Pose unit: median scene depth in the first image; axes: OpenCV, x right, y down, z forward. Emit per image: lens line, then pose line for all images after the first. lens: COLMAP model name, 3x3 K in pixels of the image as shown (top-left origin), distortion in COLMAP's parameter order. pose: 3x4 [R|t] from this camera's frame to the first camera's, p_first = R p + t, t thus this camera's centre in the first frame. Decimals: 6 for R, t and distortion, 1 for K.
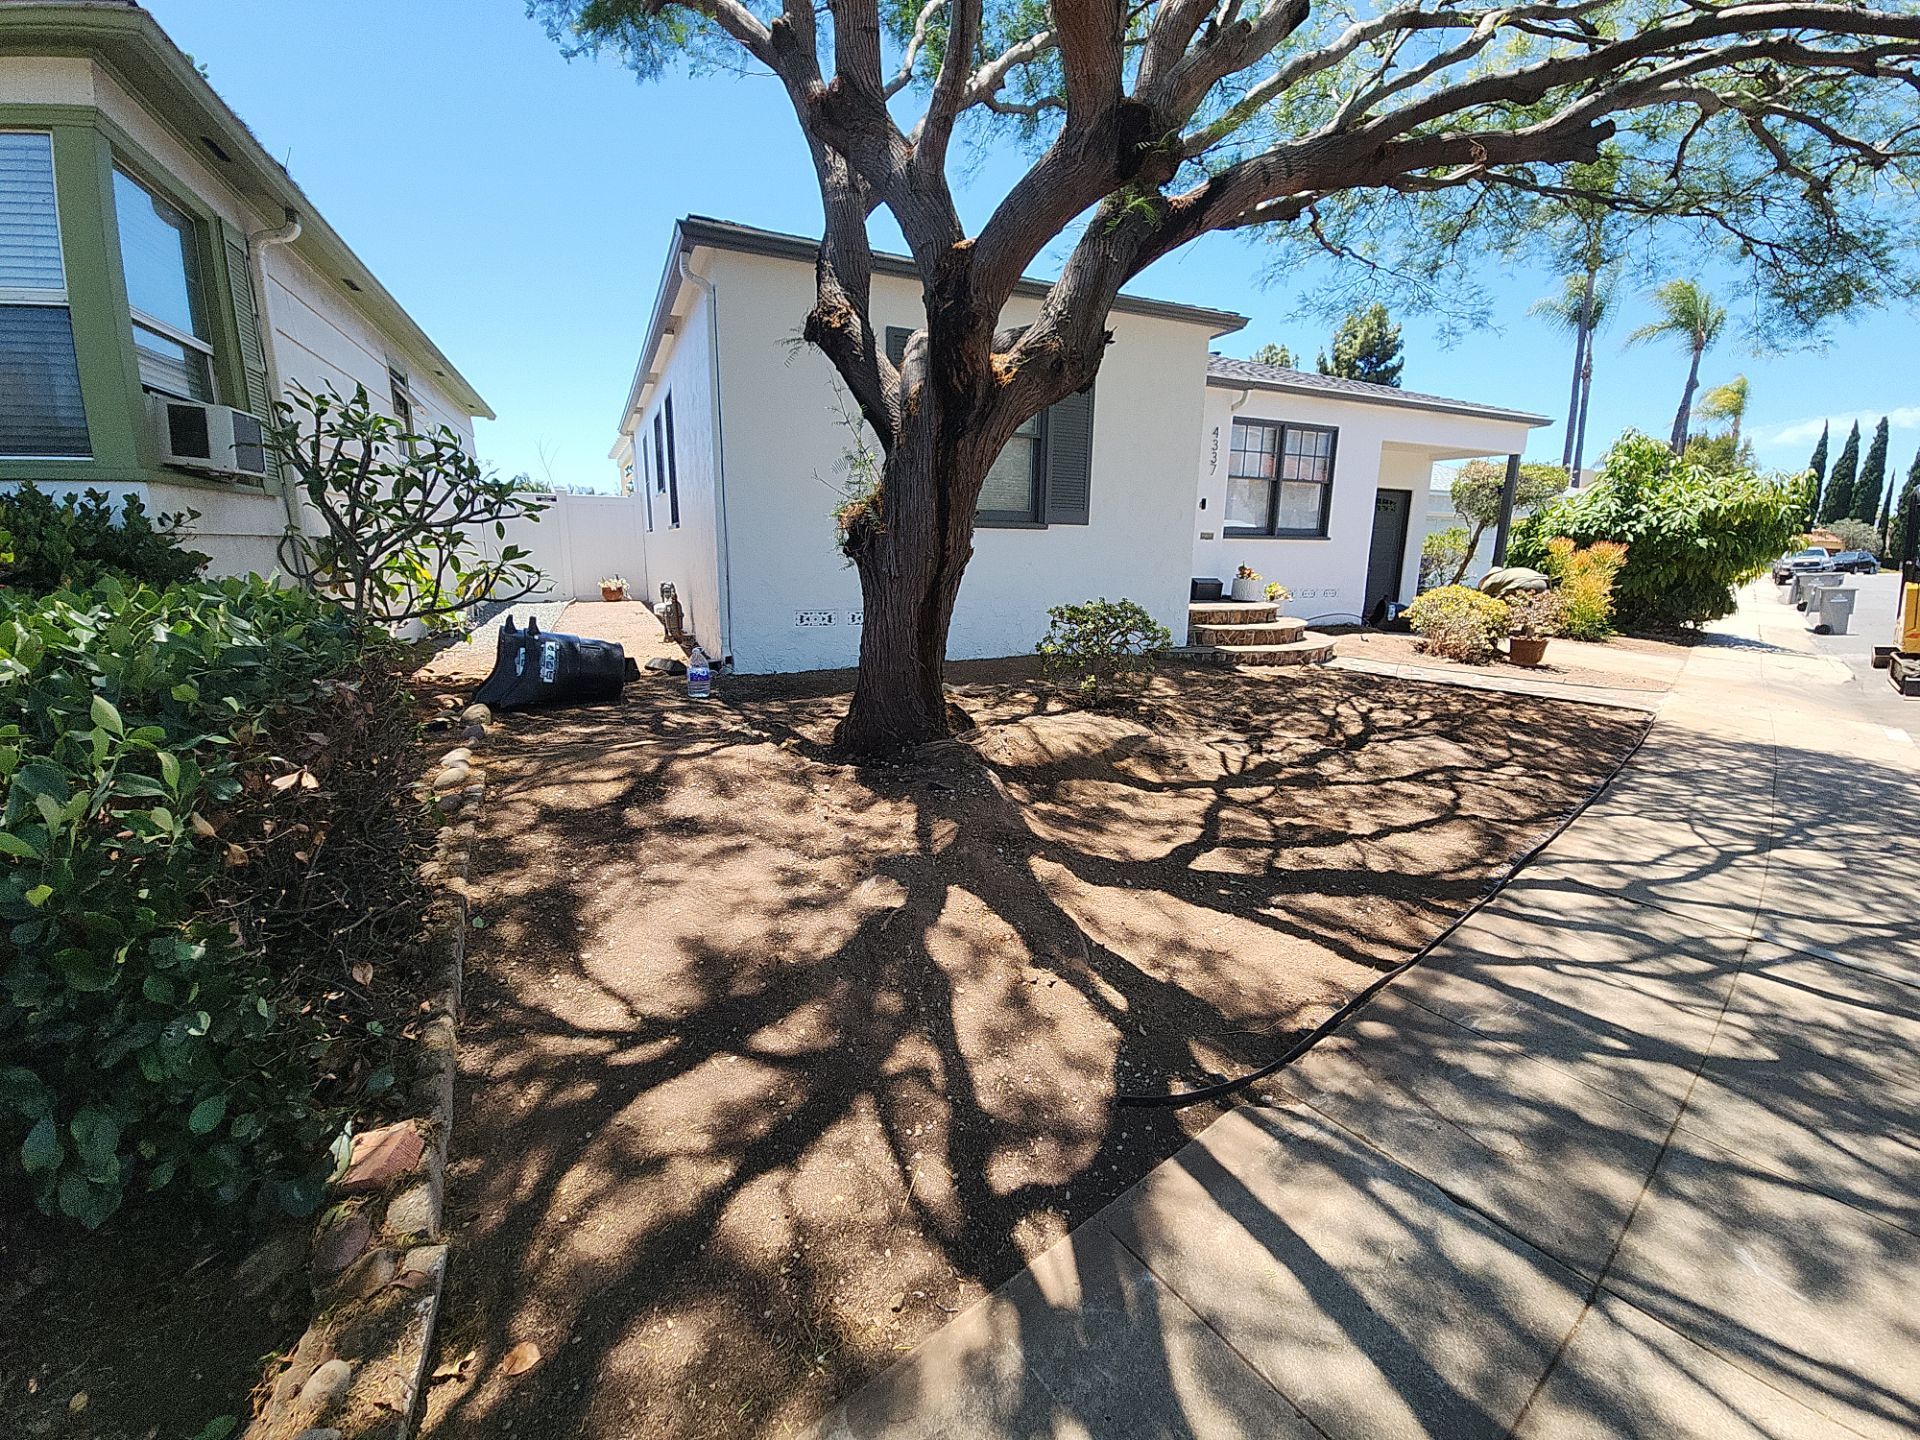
lens RADIAL K [[789.3, 0, 964.9], [0, 789.3, 710.0], [0, 0, 1]] dist [0.007103, -0.005634]
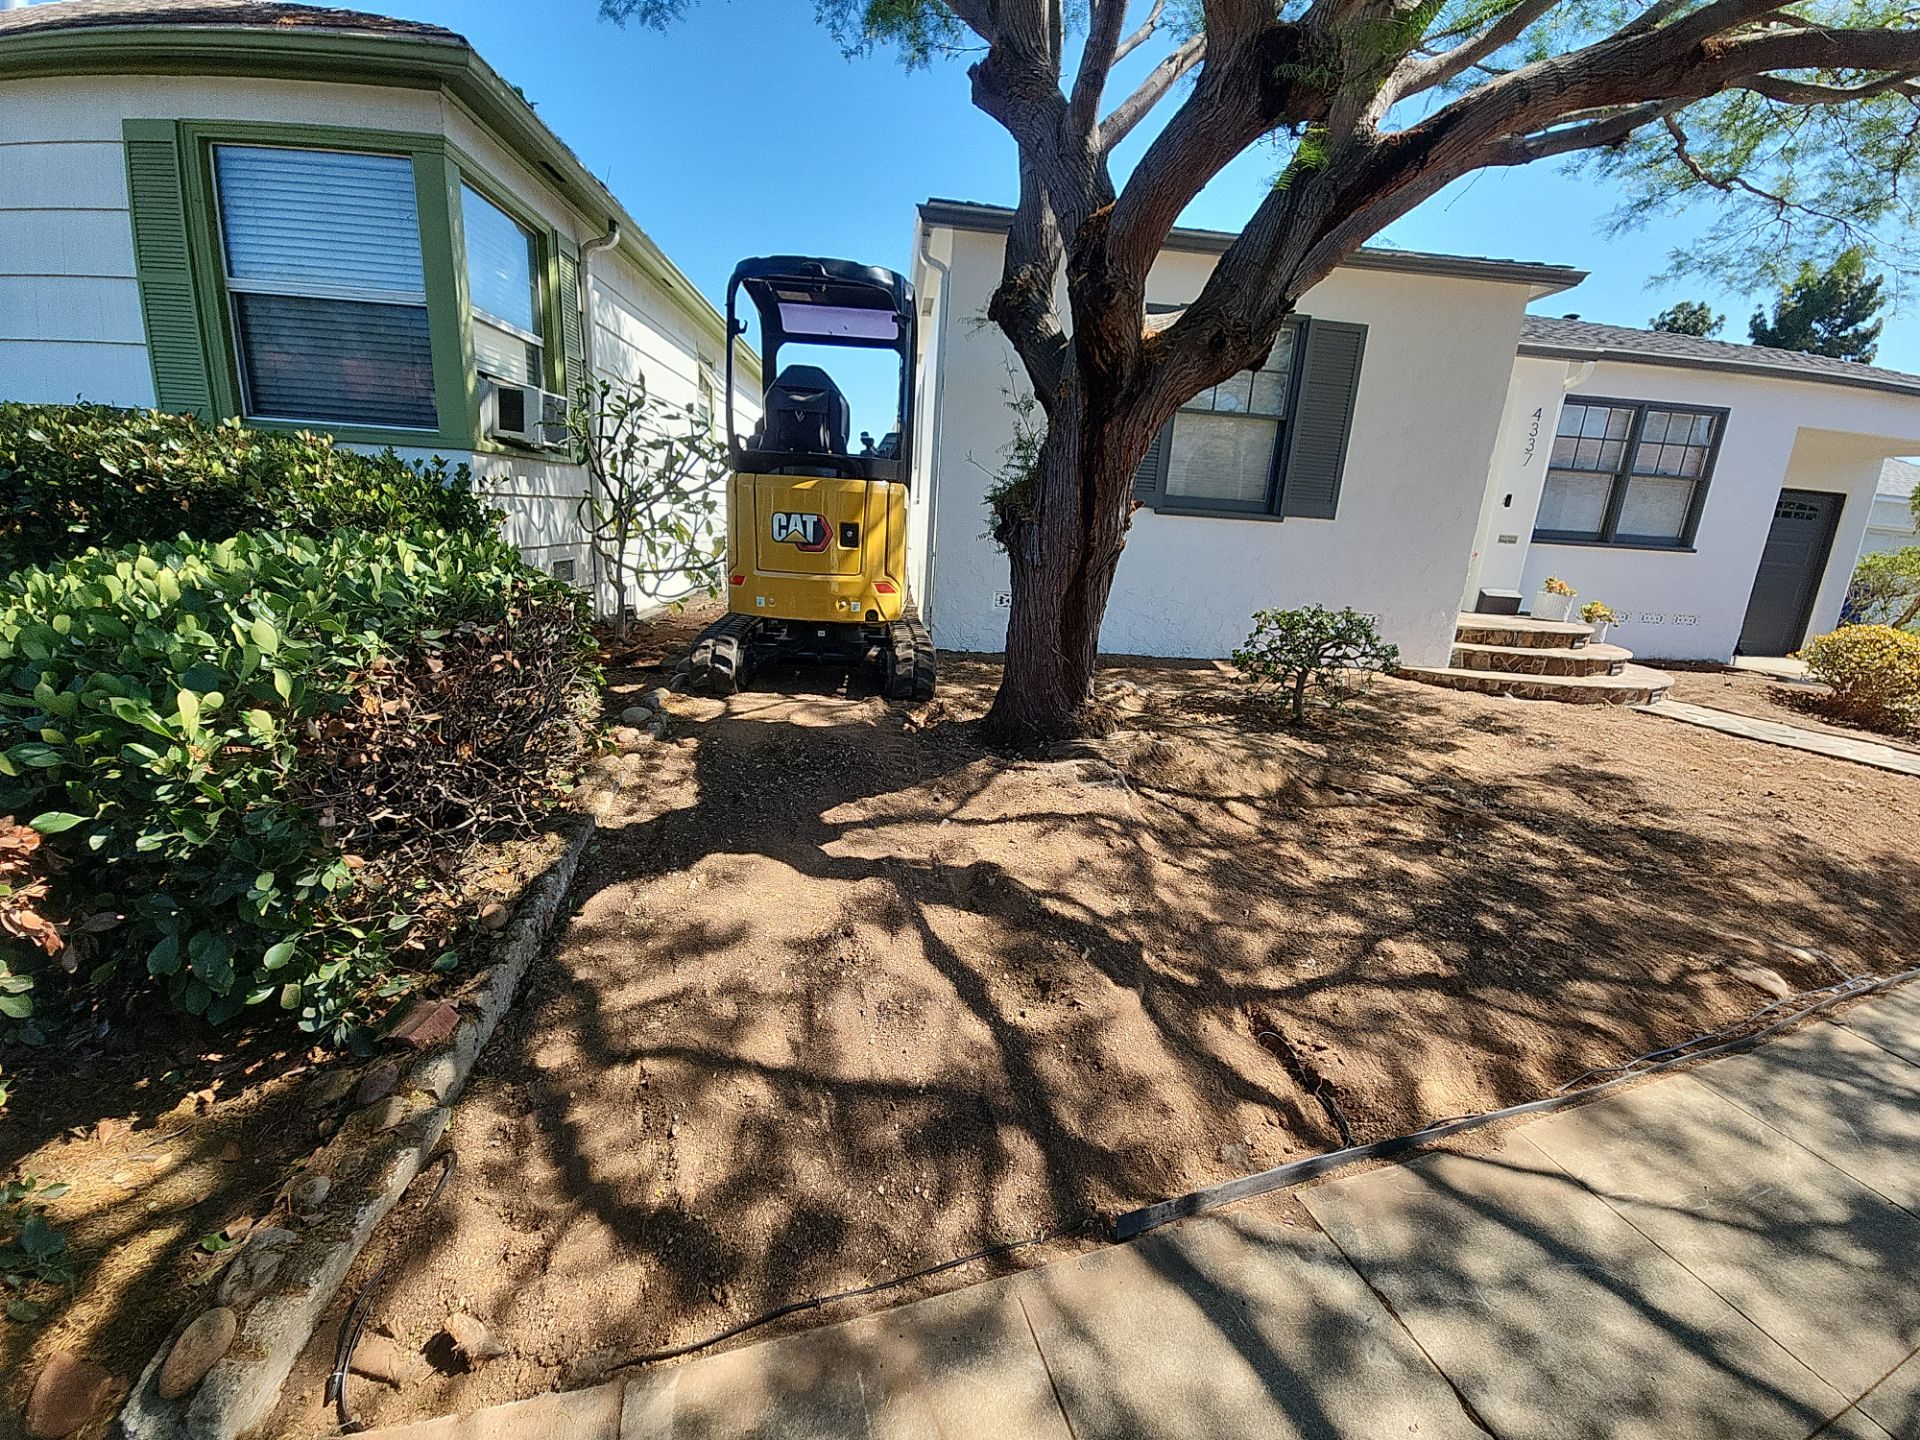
lens RADIAL K [[792.9, 0, 959.1], [0, 792.9, 713.7], [0, 0, 1]] dist [0.009600, -0.010222]
pose [[0.938509, 0.125659, -0.321574, 0.094575], [-0.117168, 0.992060, 0.045707, -0.013371], [0.324764, -0.005218, 0.945781, 0.029976]]
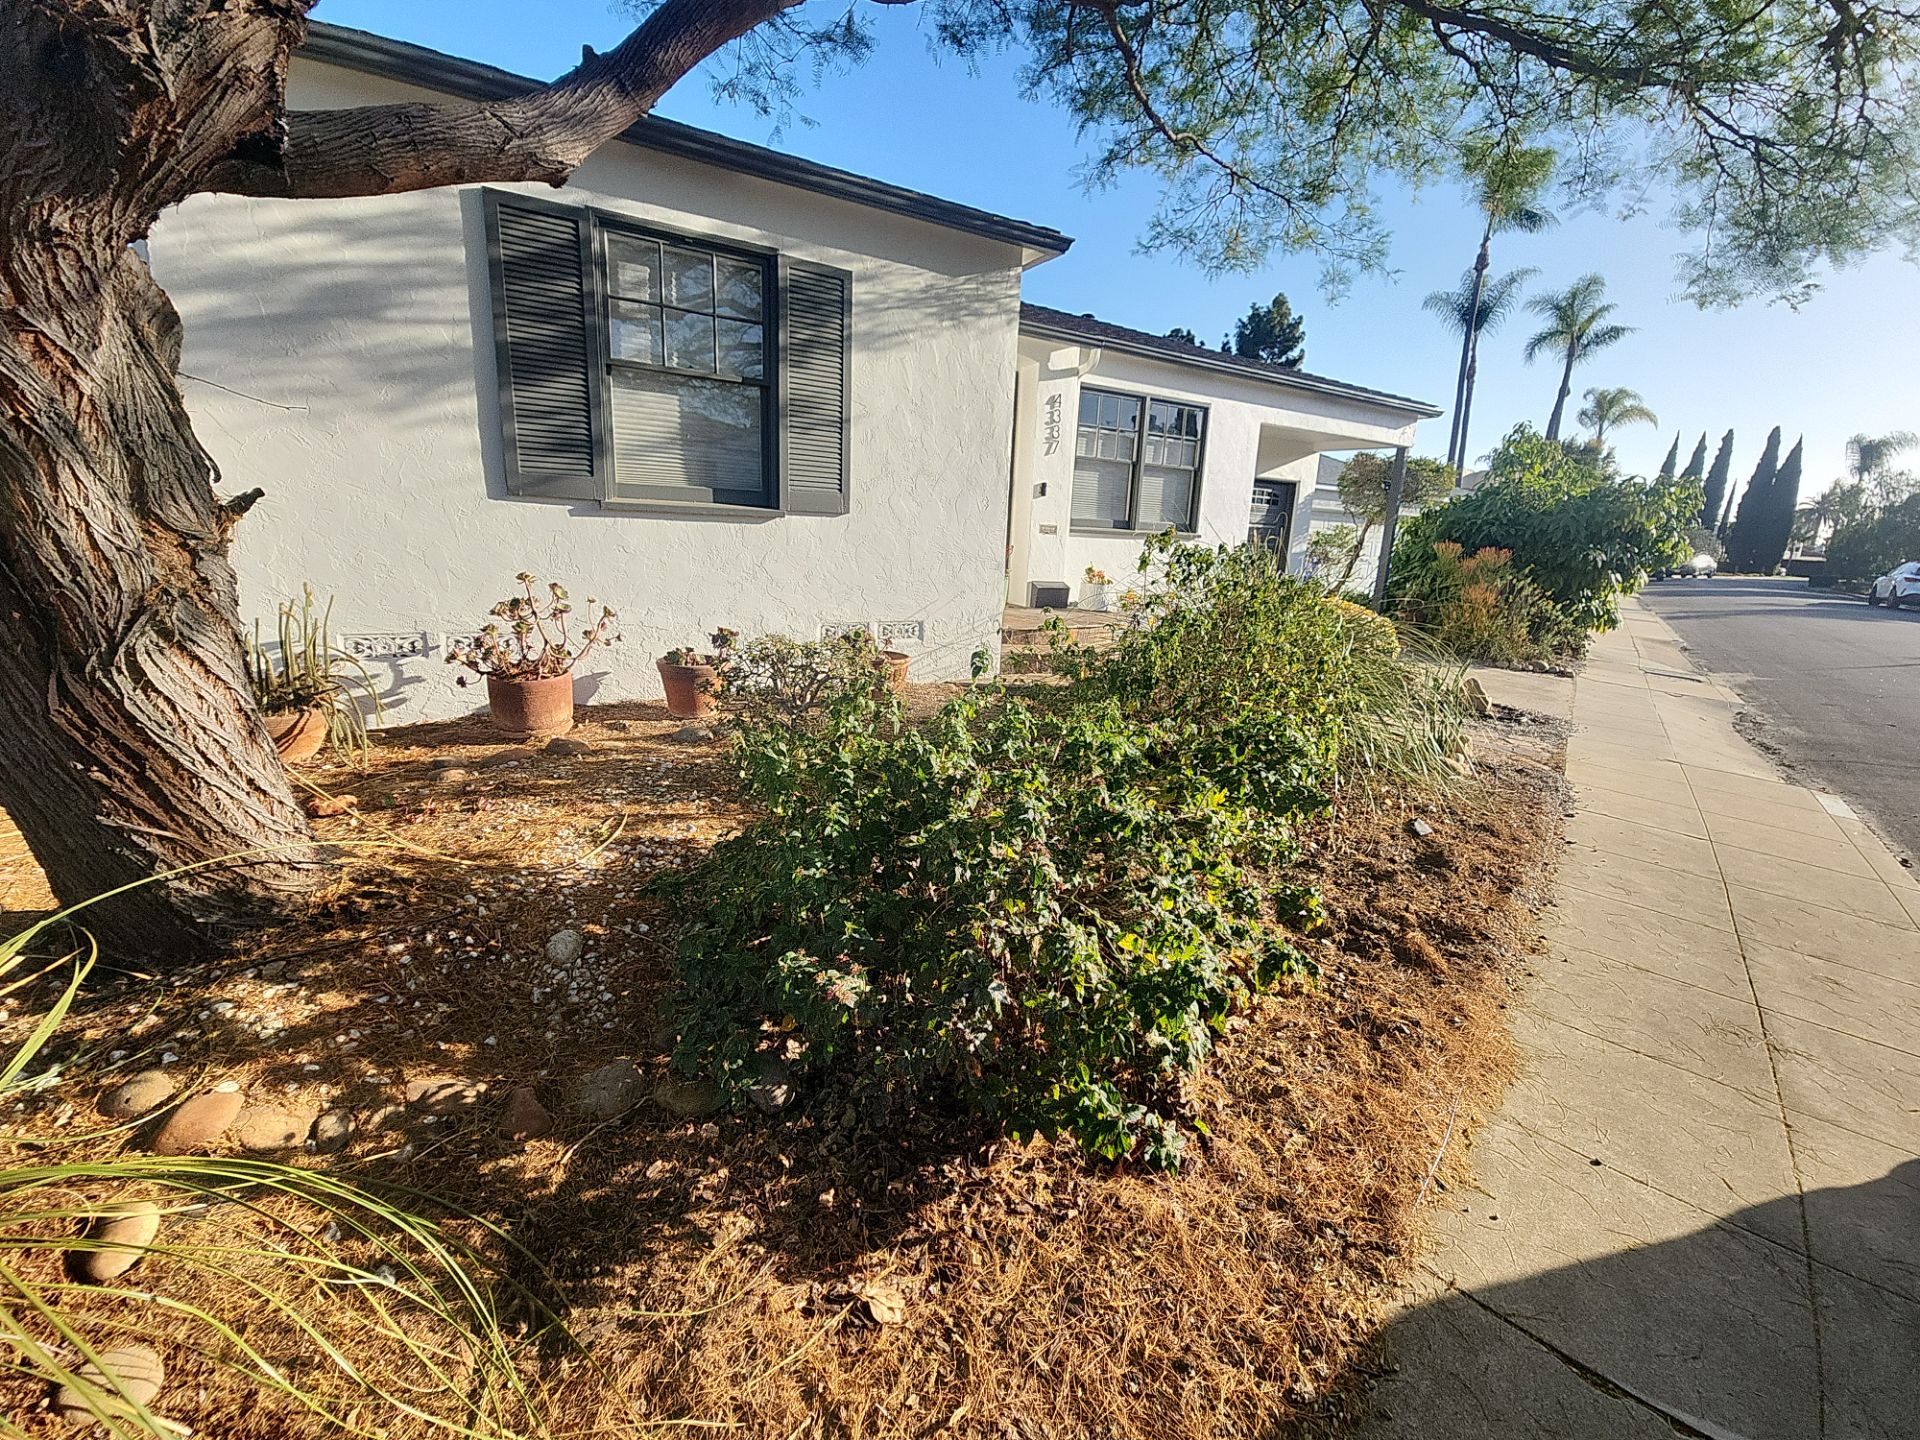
lens RADIAL K [[789.7, 0, 967.7], [0, 789.7, 712.1], [0, 0, 1]] dist [-0.000008, 0.000053]
pose [[0.994039, 0.006411, 0.108834, 0.232982], [-0.009643, 0.999527, 0.029197, -0.093496], [-0.108595, -0.030072, 0.993631, 0.333568]]
